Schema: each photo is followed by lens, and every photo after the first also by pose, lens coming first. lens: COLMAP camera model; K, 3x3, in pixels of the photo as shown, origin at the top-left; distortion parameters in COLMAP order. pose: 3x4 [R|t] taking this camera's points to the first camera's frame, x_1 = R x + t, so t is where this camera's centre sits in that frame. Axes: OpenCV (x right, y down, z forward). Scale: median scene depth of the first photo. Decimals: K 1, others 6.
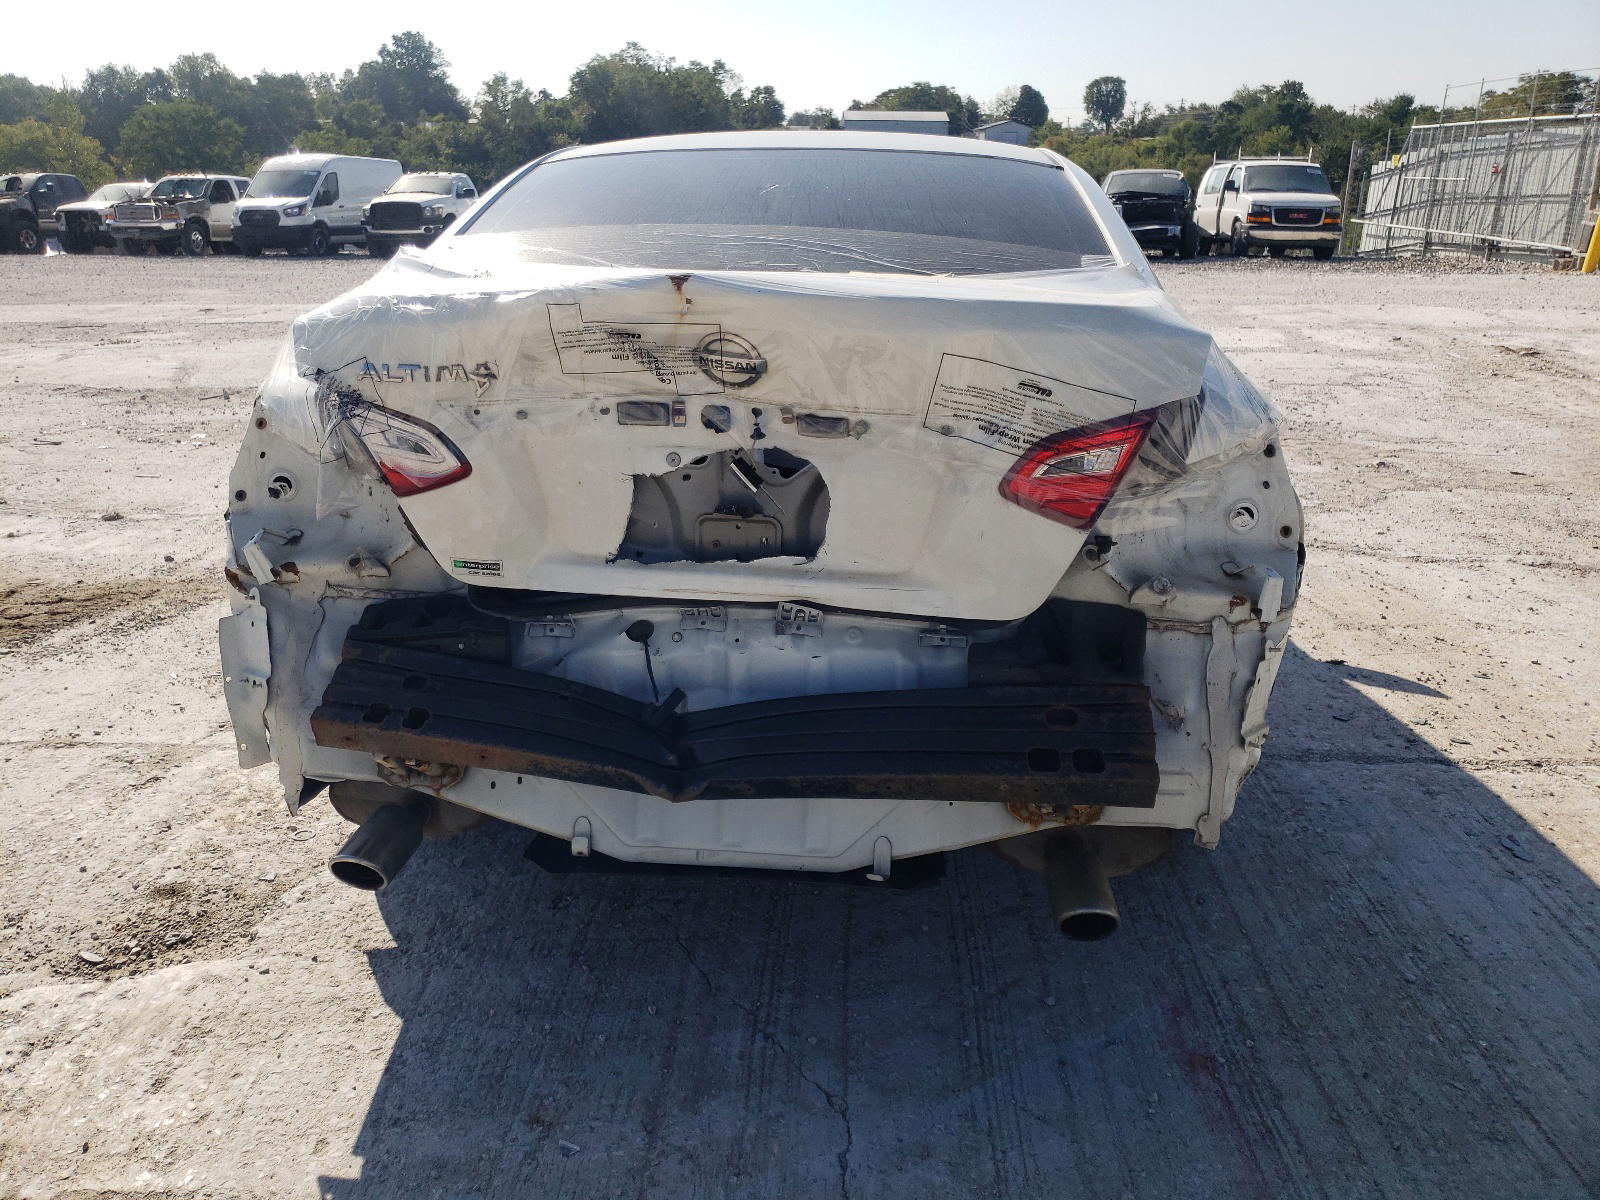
lens RADIAL K [[1265.4, 0, 798.9], [0, 1265.4, 561.1], [0, 0, 1]] dist [0.006624, -0.010658]
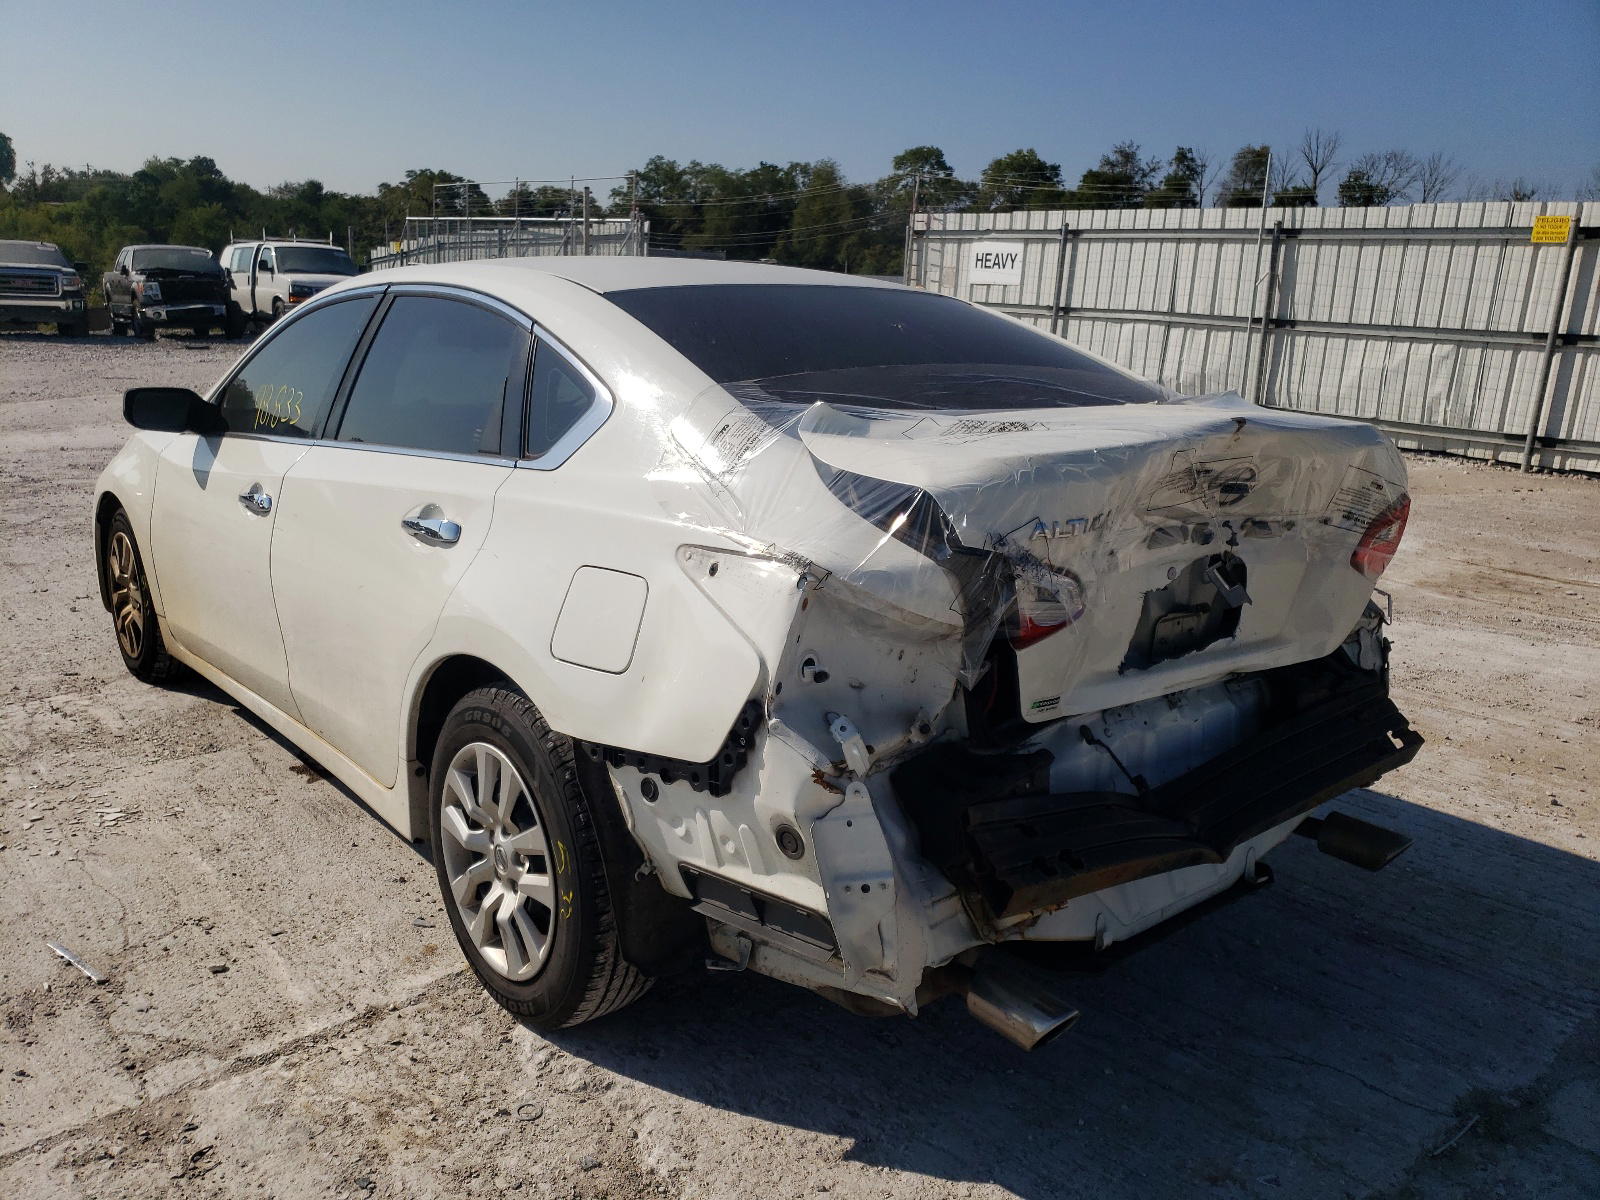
lens RADIAL K [[1227.6, 0, 800.0], [0, 1227.6, 600.0], [0, 0, 1]] dist [0.004655, 0.003486]
pose [[0.706843, -0.149328, 0.691430, -0.068640], [0.163482, 0.985487, 0.045708, -0.009971], [-0.688220, 0.080728, 0.720996, 0.026406]]
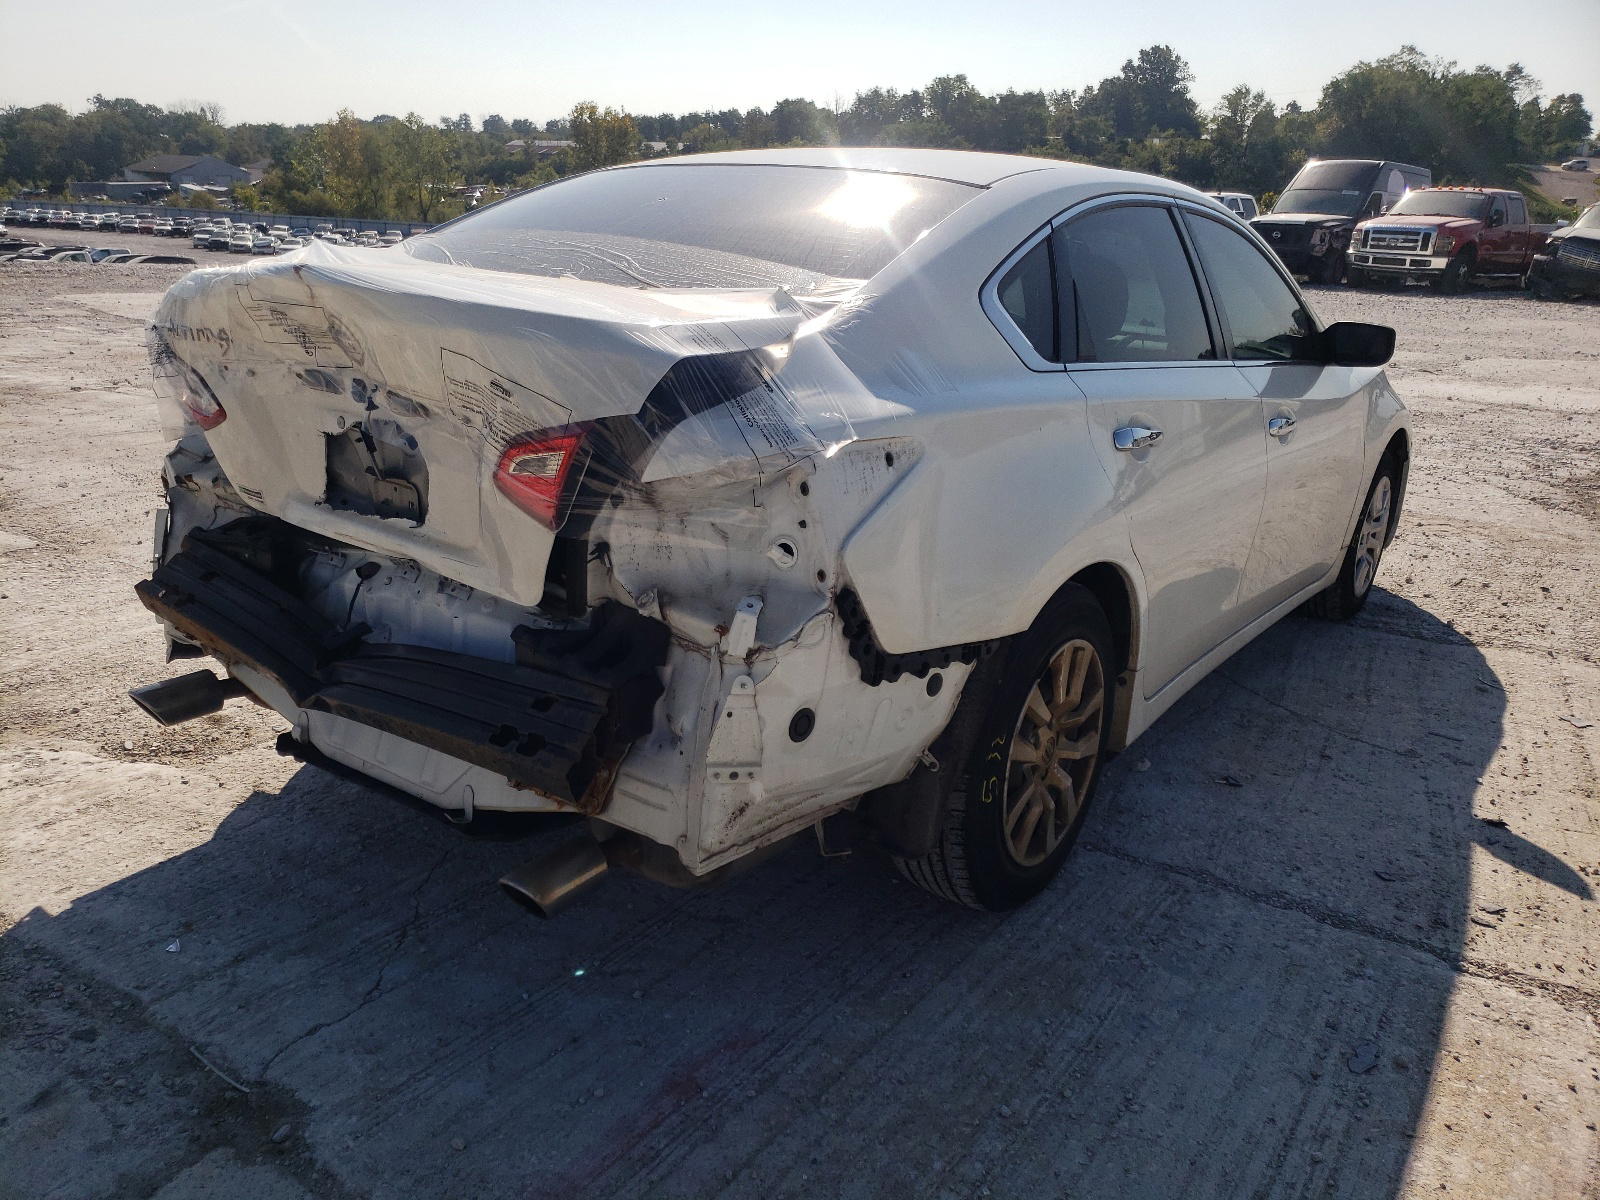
lens RADIAL K [[1285.5, 0, 800.0], [0, 1285.5, 600.0], [0, 0, 1]] dist [0.065679, -0.089118]
pose [[0.840913, 0.178395, -0.510922, 0.056501], [-0.174188, 0.983086, 0.056566, -0.003781], [0.512371, 0.041430, 0.857764, 0.011366]]
